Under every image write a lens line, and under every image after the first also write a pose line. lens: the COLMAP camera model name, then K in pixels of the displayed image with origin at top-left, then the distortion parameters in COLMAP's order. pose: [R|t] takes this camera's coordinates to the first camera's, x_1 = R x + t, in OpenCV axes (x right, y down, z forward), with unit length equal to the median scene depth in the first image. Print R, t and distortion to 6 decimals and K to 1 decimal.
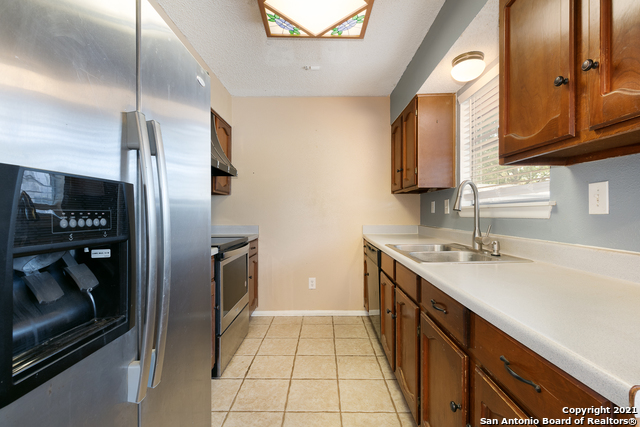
lens RADIAL K [[304.2, 0, 319.0], [0, 304.2, 211.2], [0, 0, 1]] dist [0.006908, 0.000123]
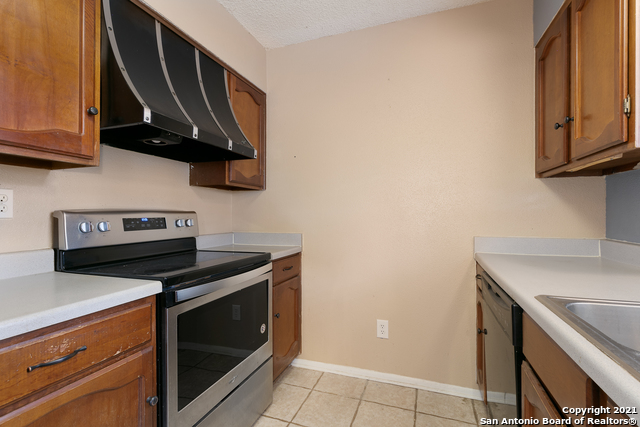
lens RADIAL K [[304.2, 0, 317.8], [0, 304.2, 213.9], [0, 0, 1]] dist [0.006908, 0.000123]
pose [[0.942818, 0.000308, -0.333309, 0.062829], [0.002485, 0.999965, 0.007952, -0.000308], [0.333300, -0.008326, 0.942784, 0.400532]]
